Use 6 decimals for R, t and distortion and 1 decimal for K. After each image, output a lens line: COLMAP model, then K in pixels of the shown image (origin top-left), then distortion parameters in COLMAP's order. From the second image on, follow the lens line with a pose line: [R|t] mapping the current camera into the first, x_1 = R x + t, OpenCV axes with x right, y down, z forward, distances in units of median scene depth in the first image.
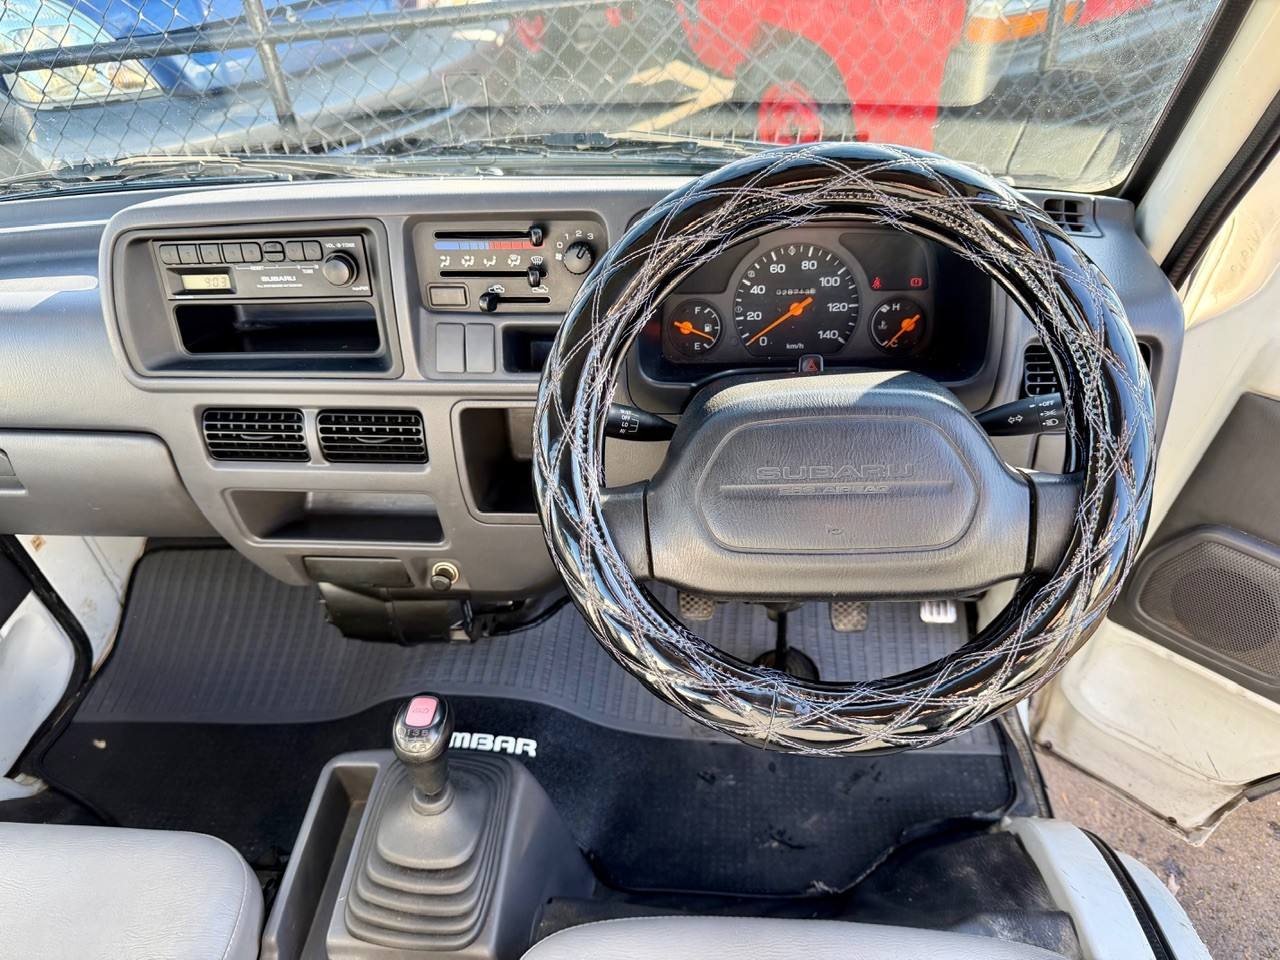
lens RADIAL K [[892.3, 0, 642.7], [0, 892.3, 487.7], [0, 0, 1]] dist [0.045250, -0.059035]
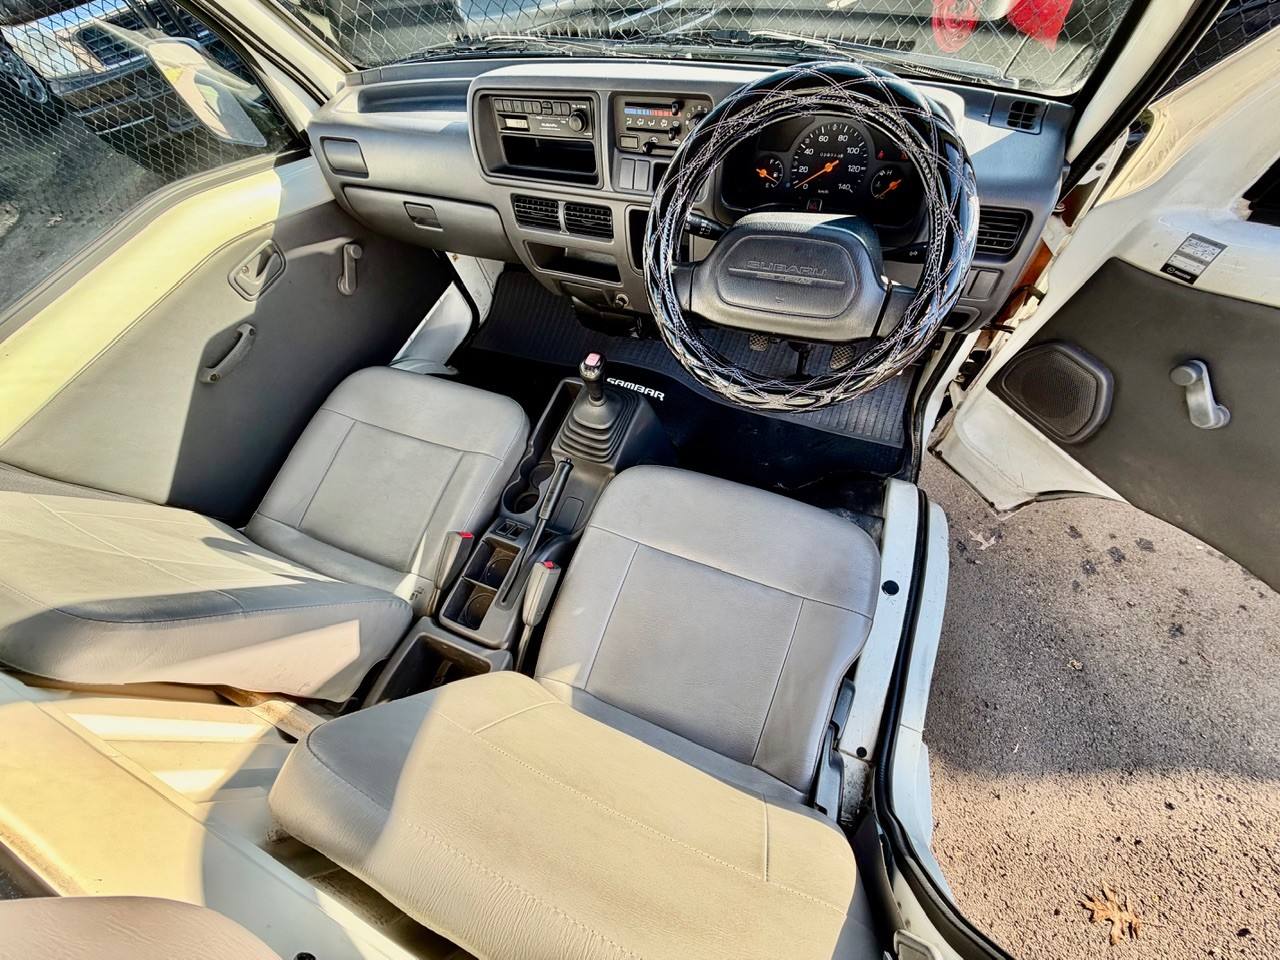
lens RADIAL K [[504.2, 0, 643.4], [0, 504.2, 473.0], [0, 0, 1]] dist [0.000102, 0.000287]
pose [[0.949019, 0.229012, -0.216604, 0.174958], [-0.129337, 0.909542, 0.394975, -0.004661], [0.287464, -0.346824, 0.892792, -0.154043]]
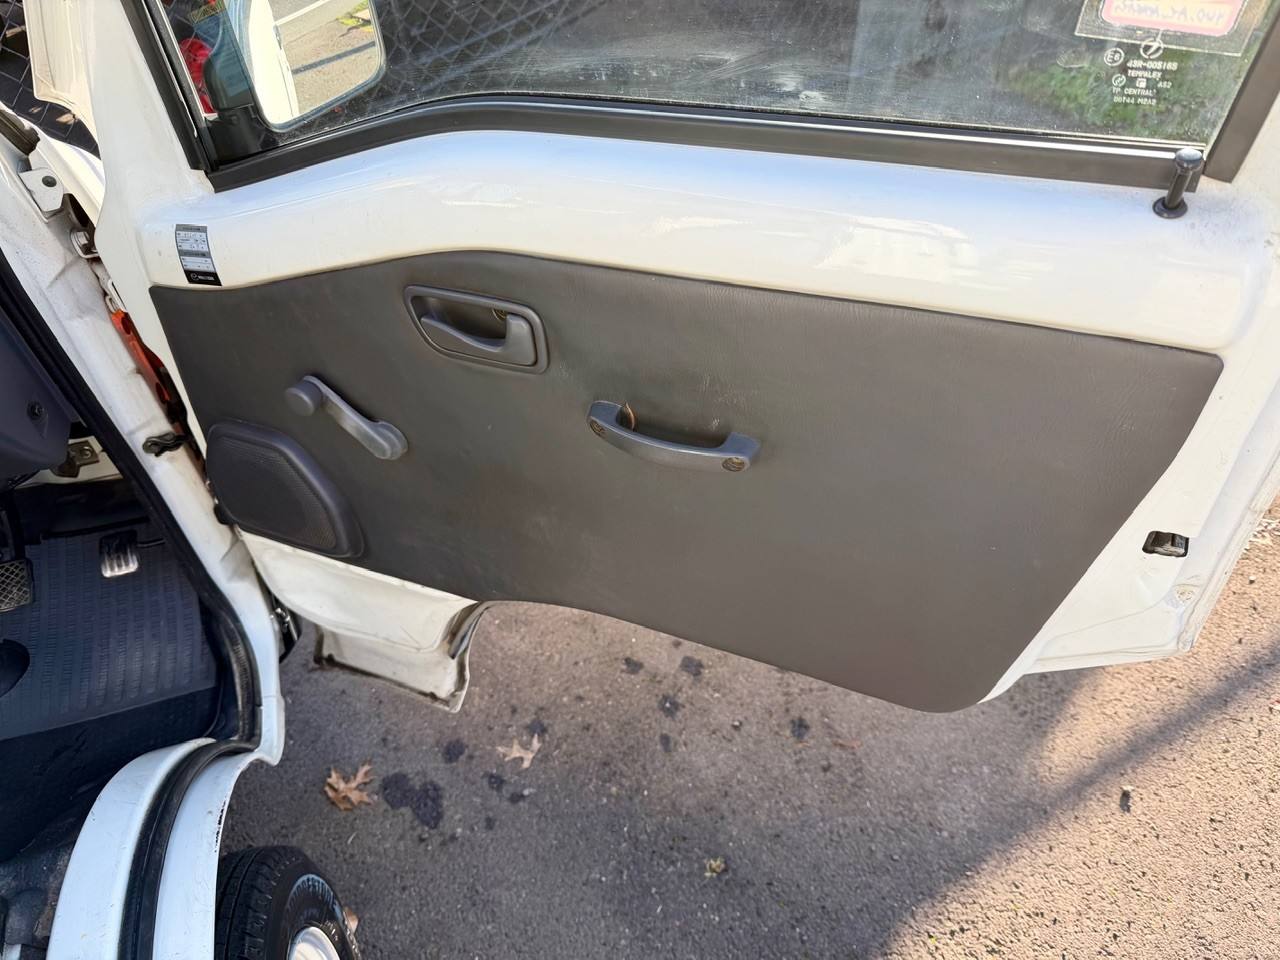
lens RADIAL K [[892.3, 0, 642.7], [0, 892.3, 487.7], [0, 0, 1]] dist [0.045250, -0.059035]
pose [[0.934643, -0.246793, 0.255999, 0.892110], [0.236087, 0.969042, 0.072249, 0.171657], [-0.265904, -0.007089, 0.963973, -0.112681]]
